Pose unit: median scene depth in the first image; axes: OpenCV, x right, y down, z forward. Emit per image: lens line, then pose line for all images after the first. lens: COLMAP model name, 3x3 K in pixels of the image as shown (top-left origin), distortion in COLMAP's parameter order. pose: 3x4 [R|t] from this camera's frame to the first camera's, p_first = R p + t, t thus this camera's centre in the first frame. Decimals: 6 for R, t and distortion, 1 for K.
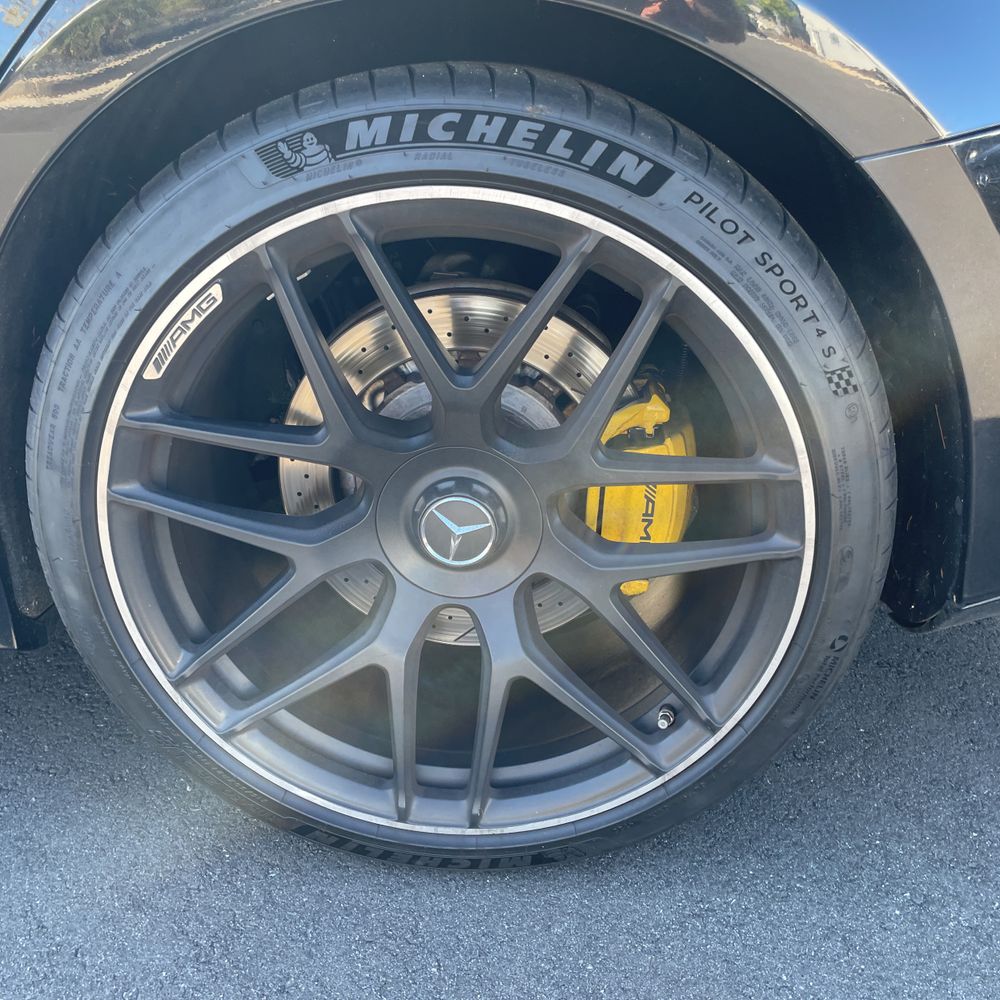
lens RADIAL K [[944.1, 0, 500.0], [0, 944.1, 500.0], [0, 0, 1]] dist [0.019299, -0.014408]
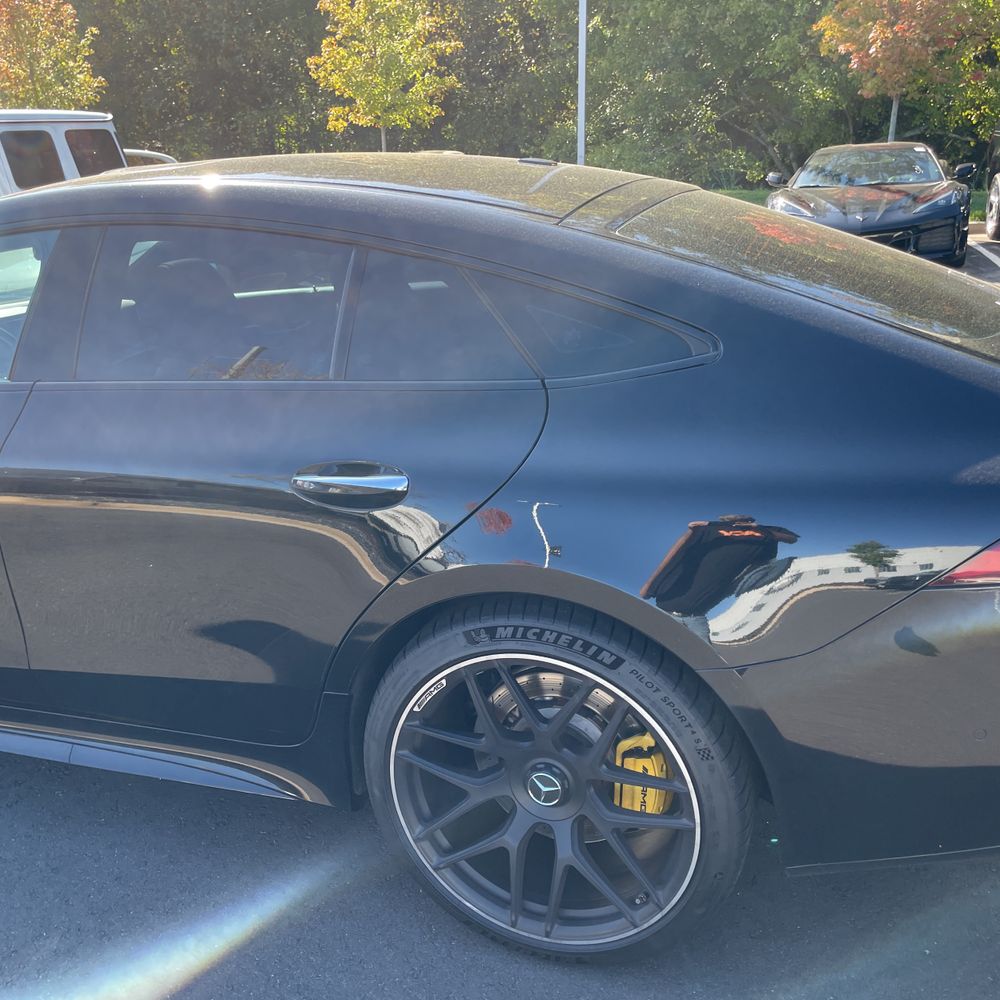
lens RADIAL K [[1007.5, 0, 506.3], [0, 1007.5, 510.4], [0, 0, 1]] dist [0.076864, -0.108075]
pose [[0.949869, 0.064139, -0.305998, 0.615125], [-0.092610, 0.992529, -0.079437, -0.463789], [0.298616, 0.103794, 0.948712, -1.451531]]
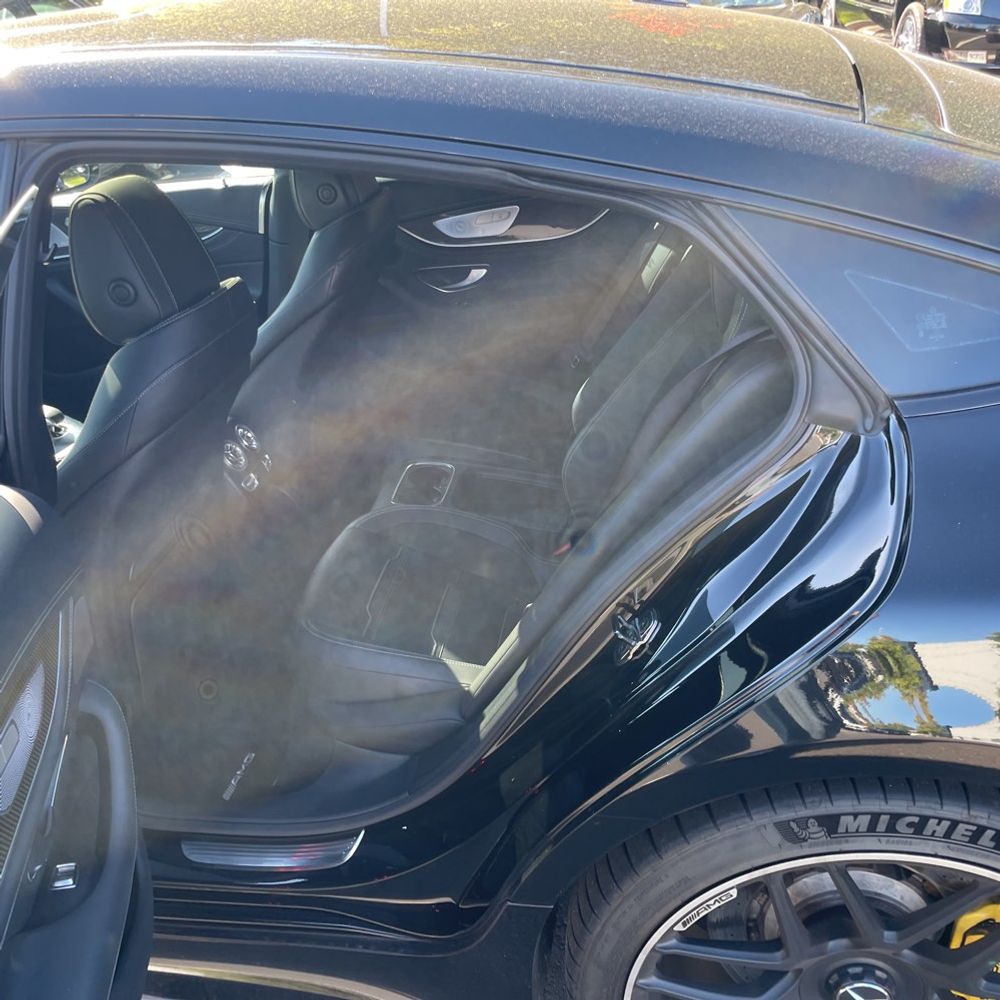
lens RADIAL K [[944.1, 0, 500.0], [0, 944.1, 500.0], [0, 0, 1]] dist [0.019299, -0.014408]
pose [[0.993768, 0.007160, -0.111241, -0.504752], [-0.001540, 0.998722, 0.050524, -0.920563], [0.111460, -0.050038, 0.992508, -0.517829]]
